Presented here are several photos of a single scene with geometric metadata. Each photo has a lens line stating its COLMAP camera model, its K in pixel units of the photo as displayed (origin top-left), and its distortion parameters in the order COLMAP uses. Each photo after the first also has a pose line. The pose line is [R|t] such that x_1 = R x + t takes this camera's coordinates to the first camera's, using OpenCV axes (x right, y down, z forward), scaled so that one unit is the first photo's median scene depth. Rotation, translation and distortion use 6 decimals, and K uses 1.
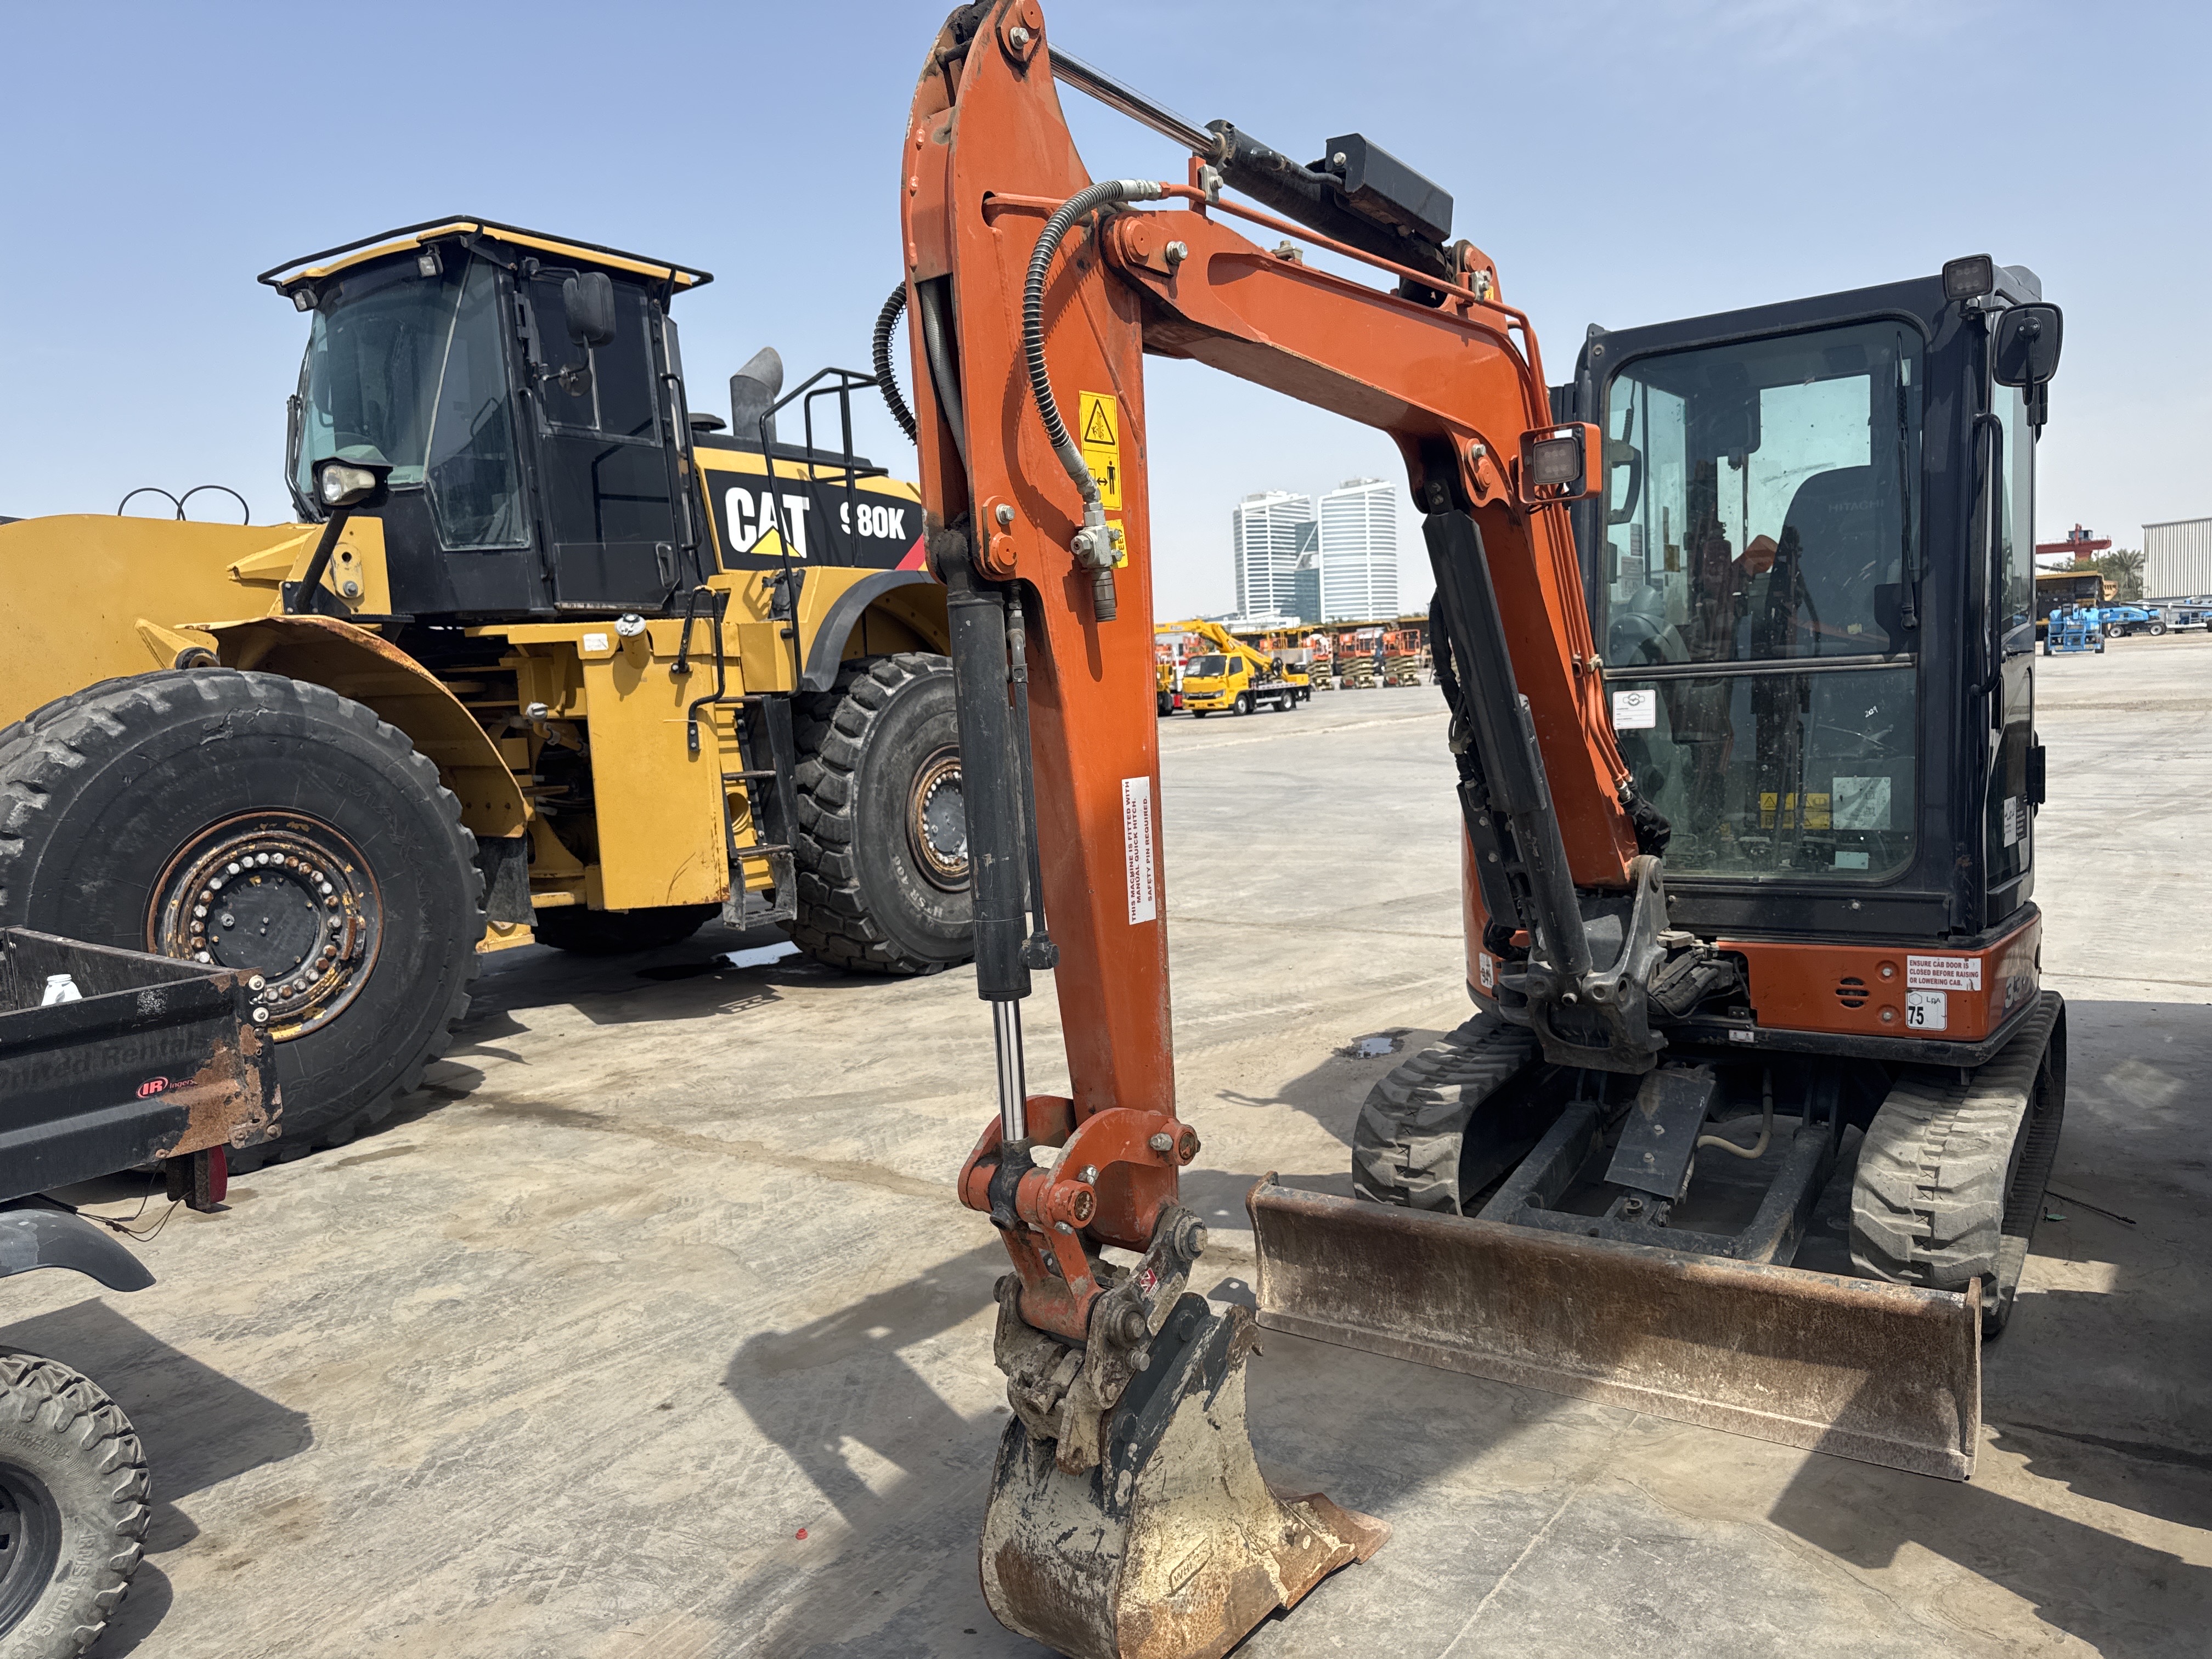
lens RADIAL K [[1548.9, 0, 1108.6], [0, 1548.9, 851.0], [0, 0, 1]] dist [0.108200, -0.157510]
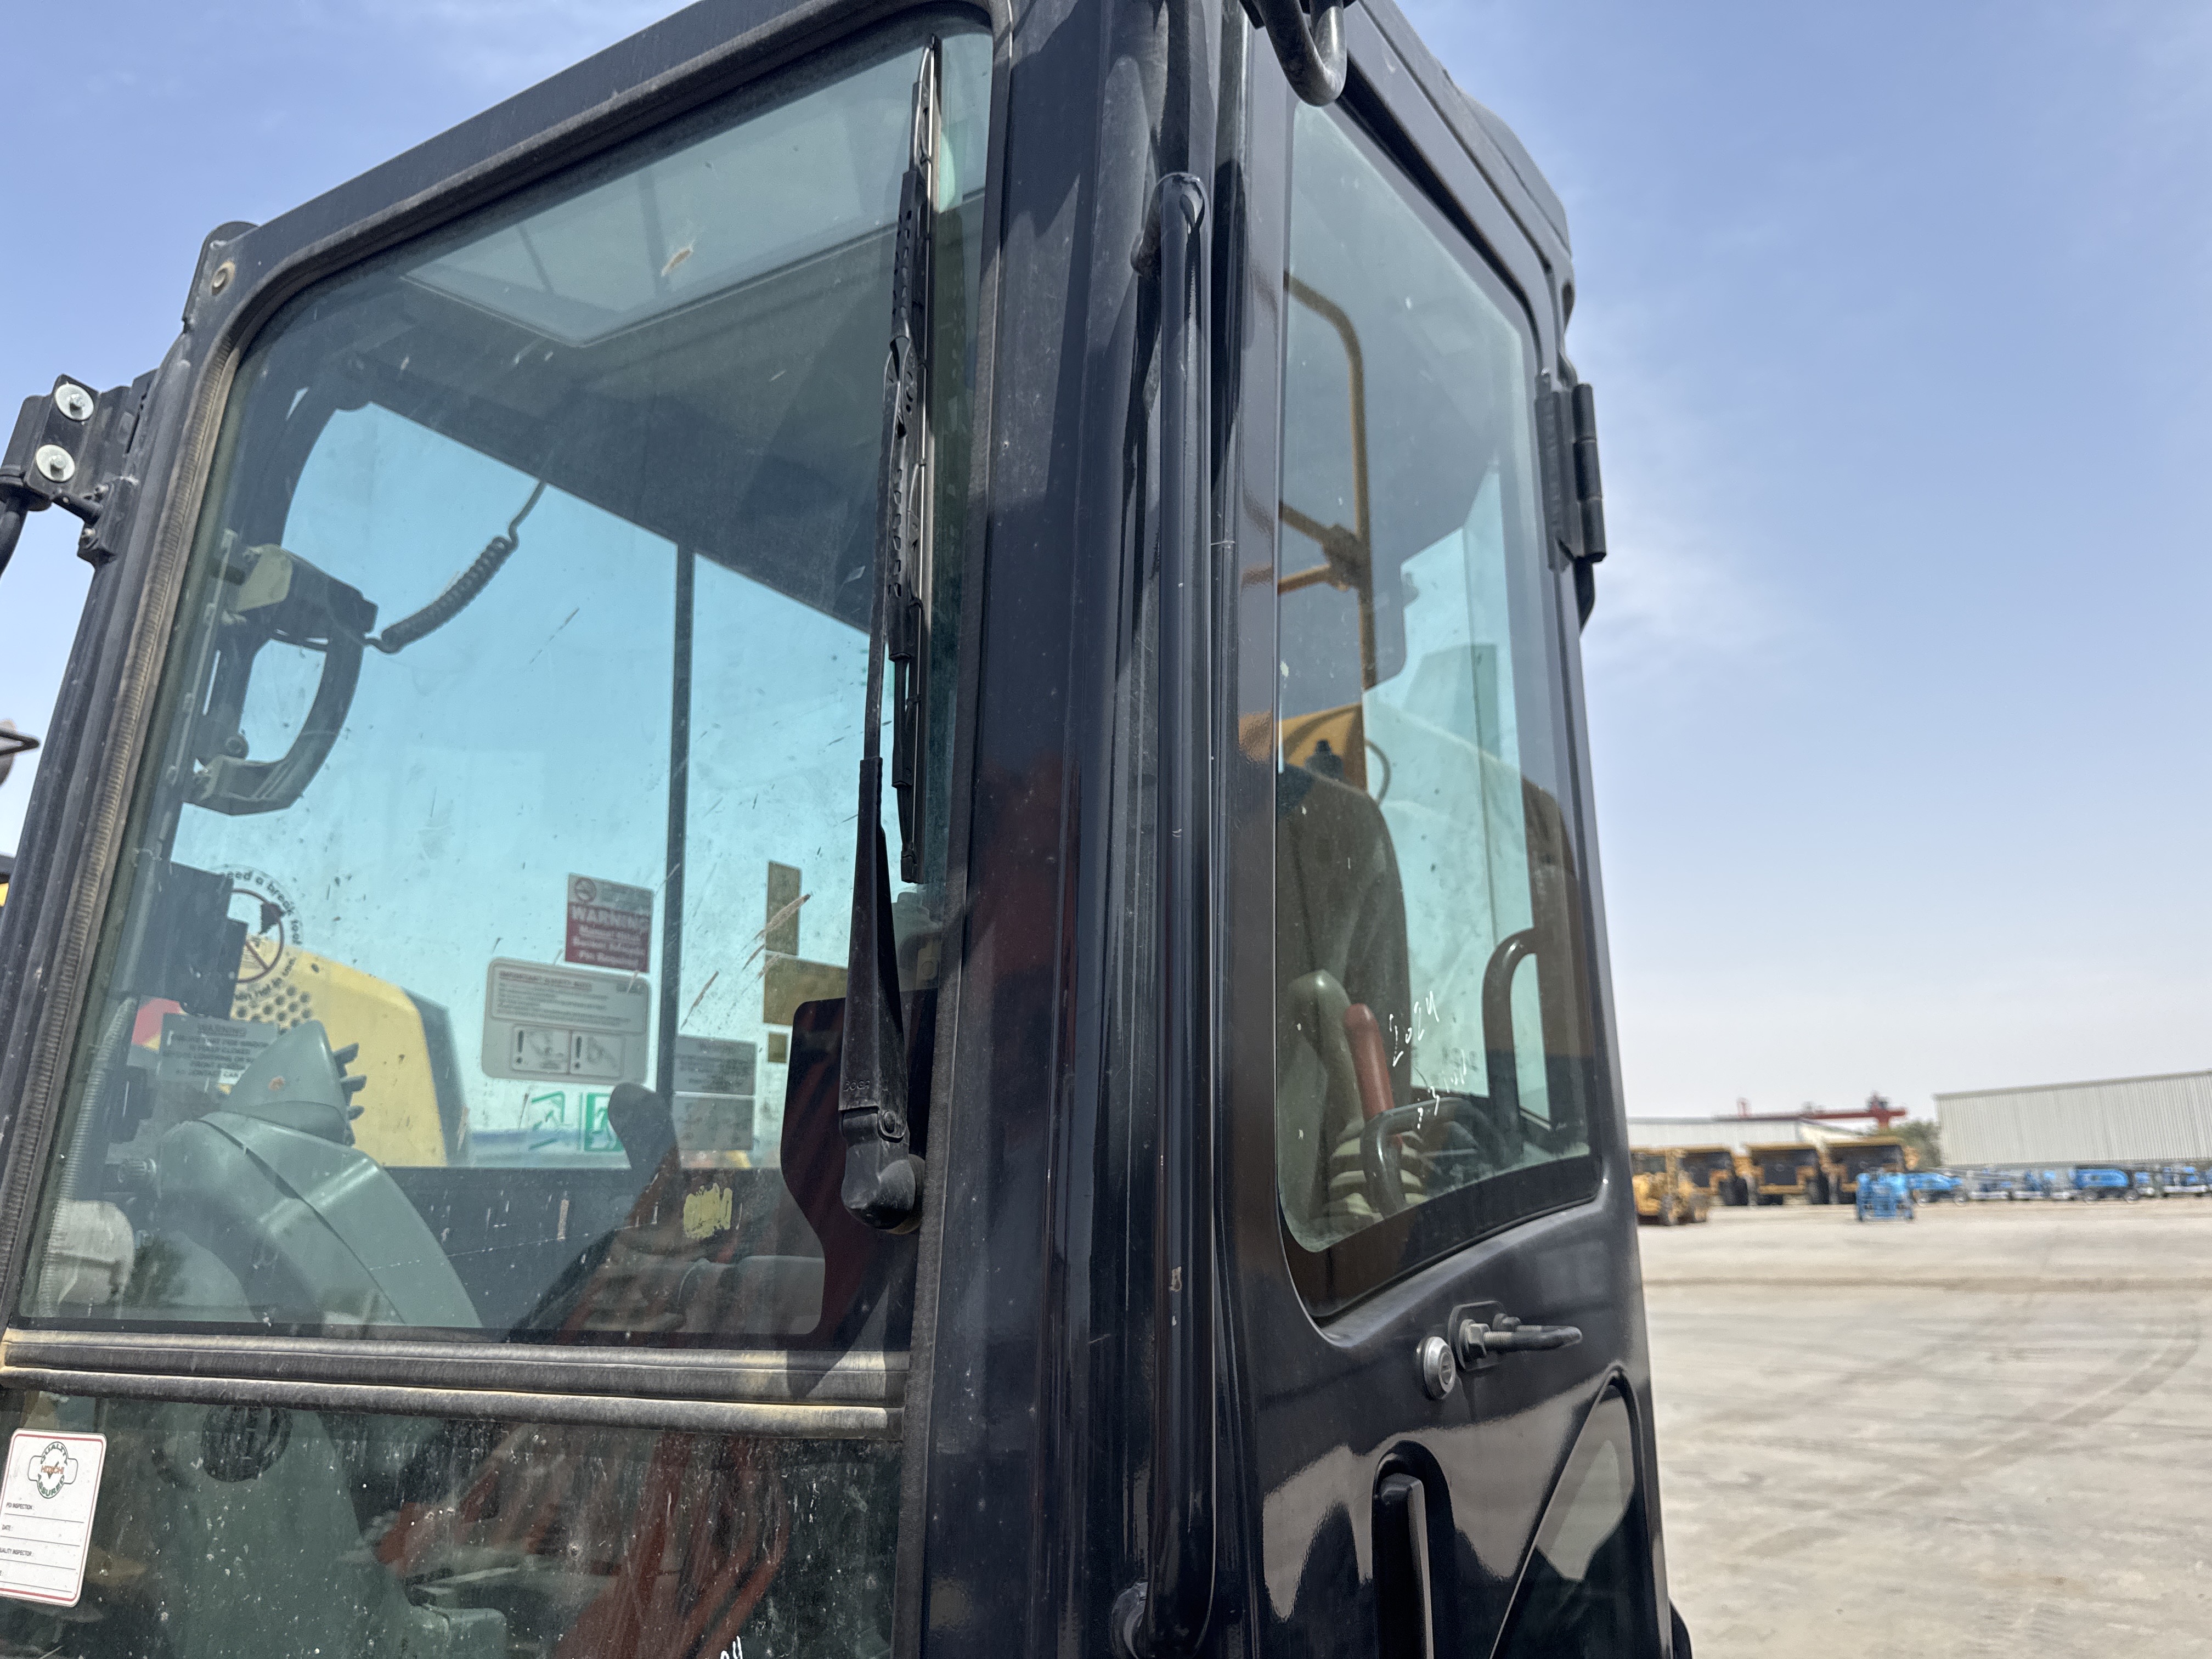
lens RADIAL K [[1581.8, 0, 1106.0], [0, 1581.8, 829.5], [0, 0, 1]] dist [-0.020326, -0.005139]
pose [[0.994726, 0.057858, 0.084689, 0.373563], [-0.025584, 0.939570, -0.341399, -0.087862], [-0.099324, 0.337432, 0.936095, 0.579376]]
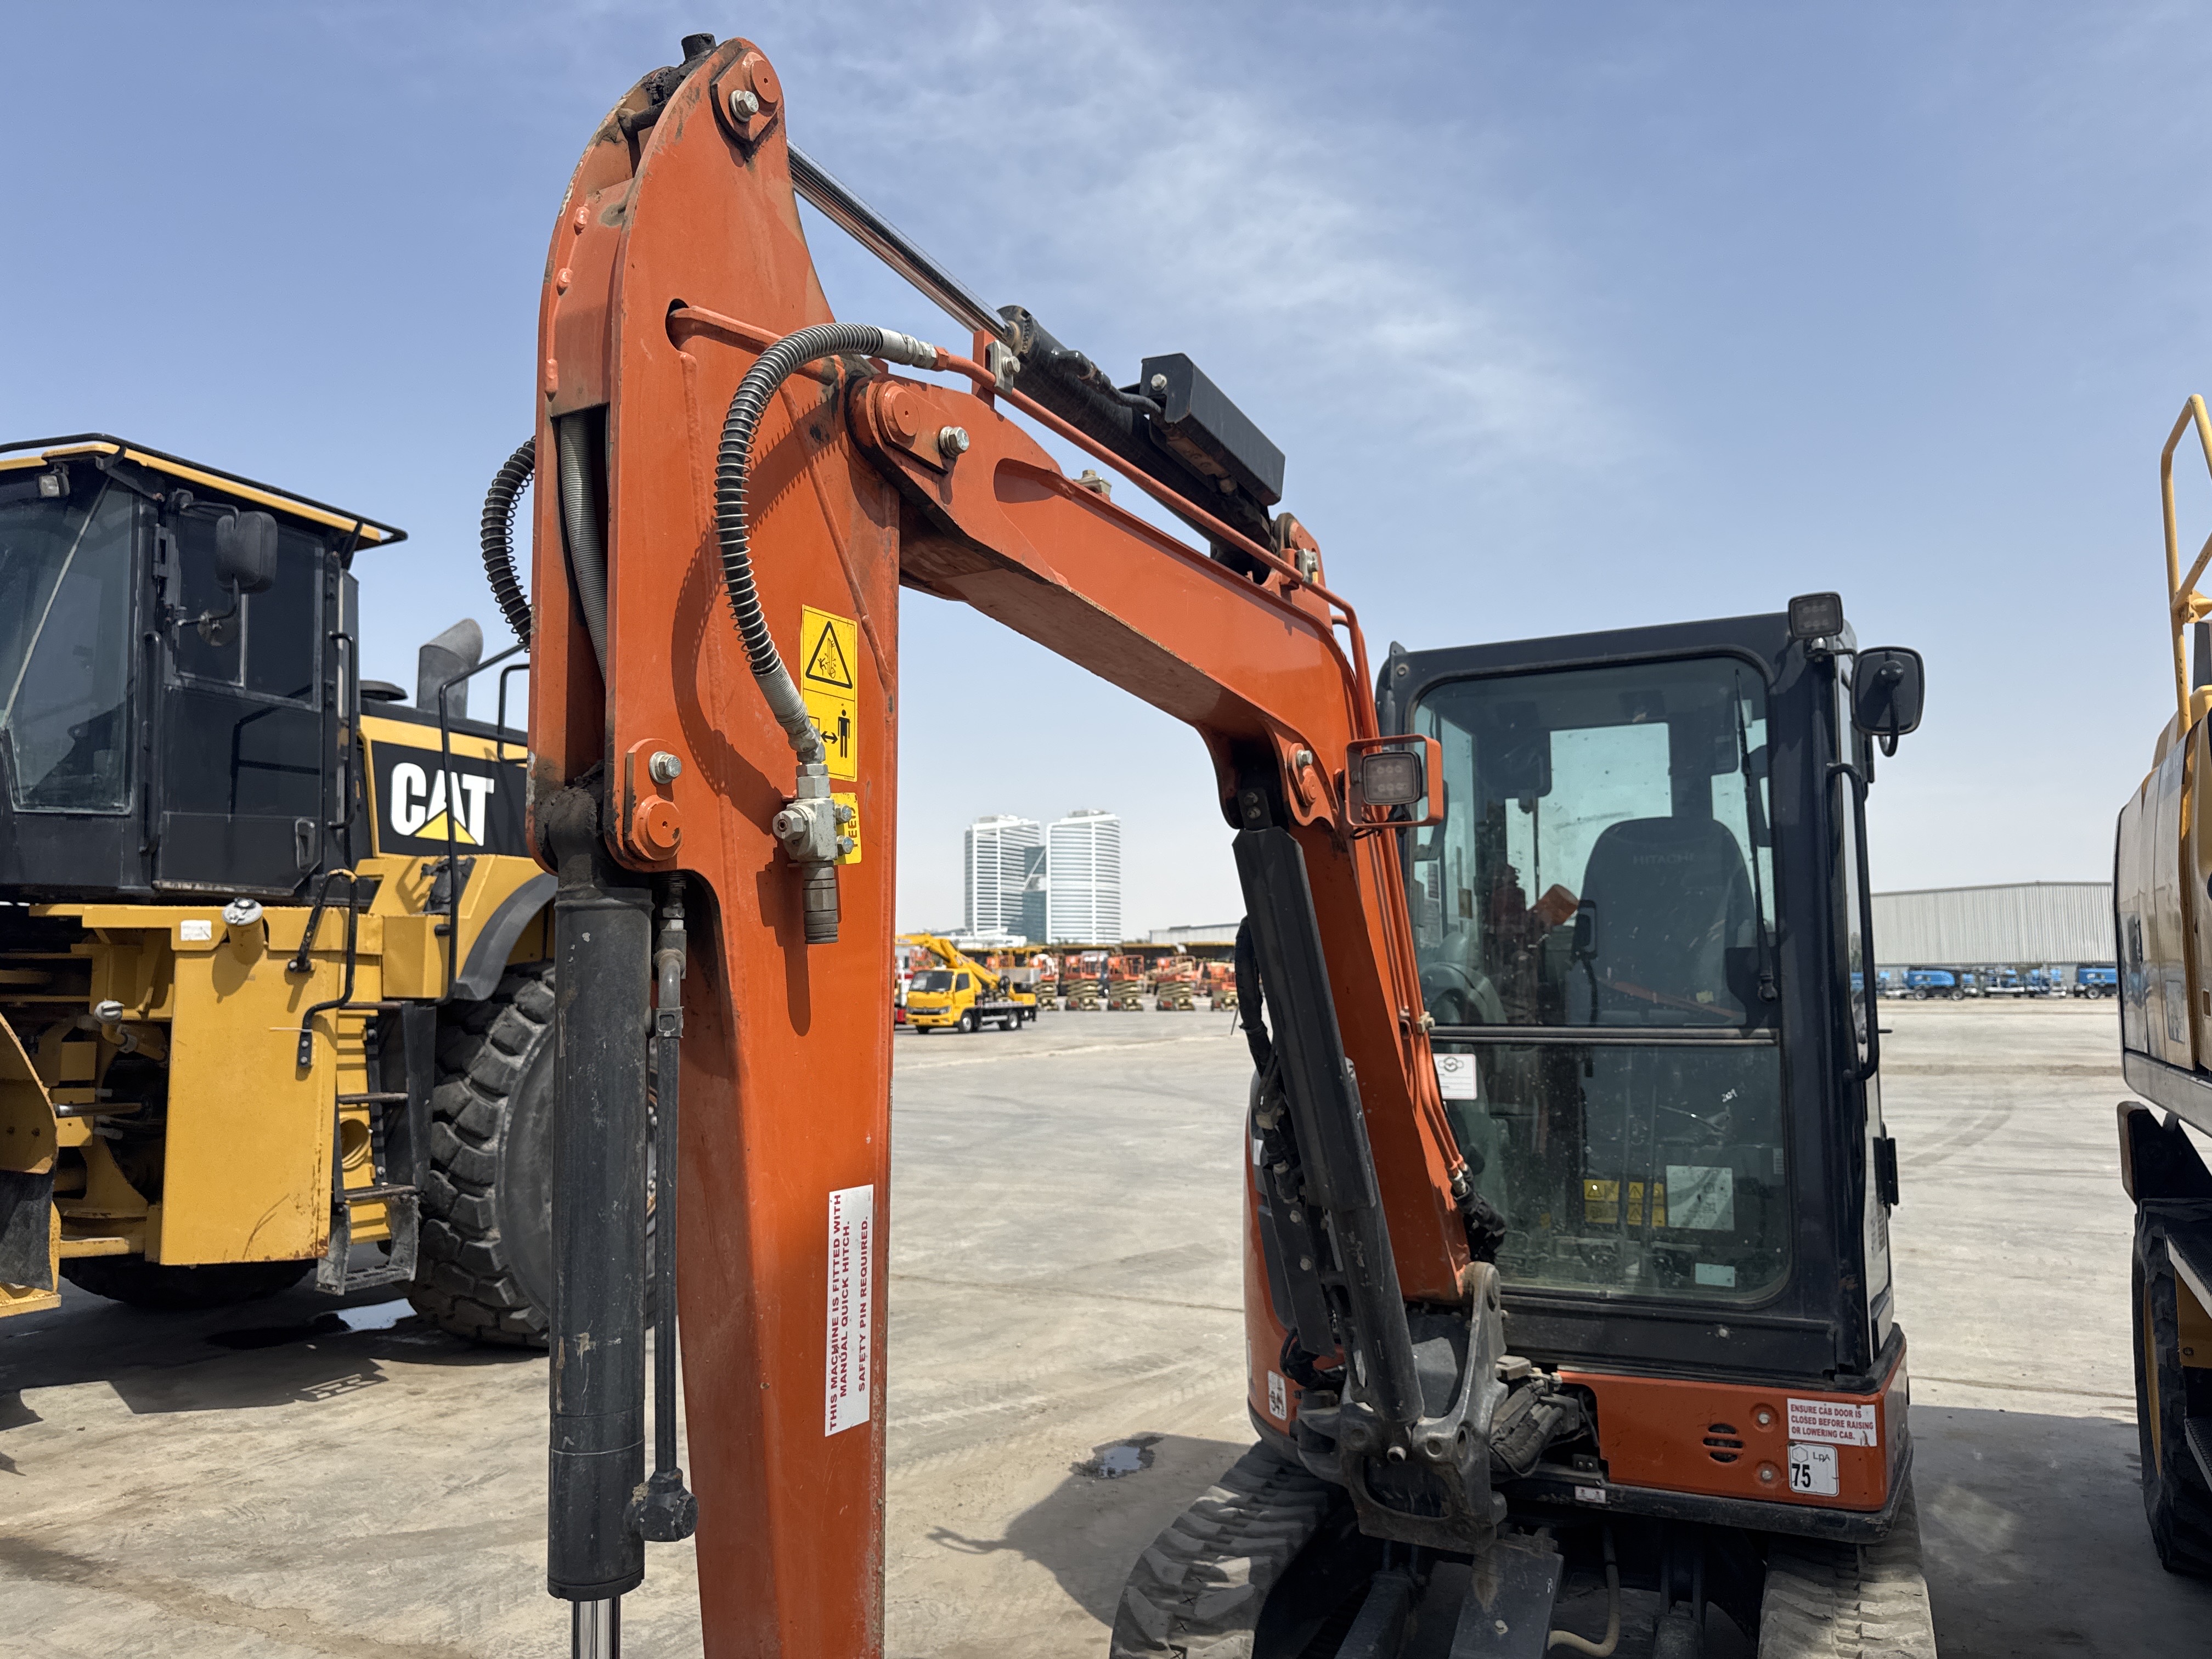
lens RADIAL K [[1556.7, 0, 1106.0], [0, 1556.7, 829.5], [0, 0, 1]] dist [0.109614, -0.191649]
pose [[0.983833, 0.064002, 0.167262, 0.001481], [-0.026609, 0.975834, -0.216887, -0.025729], [-0.177101, 0.208930, 0.961761, 0.156210]]
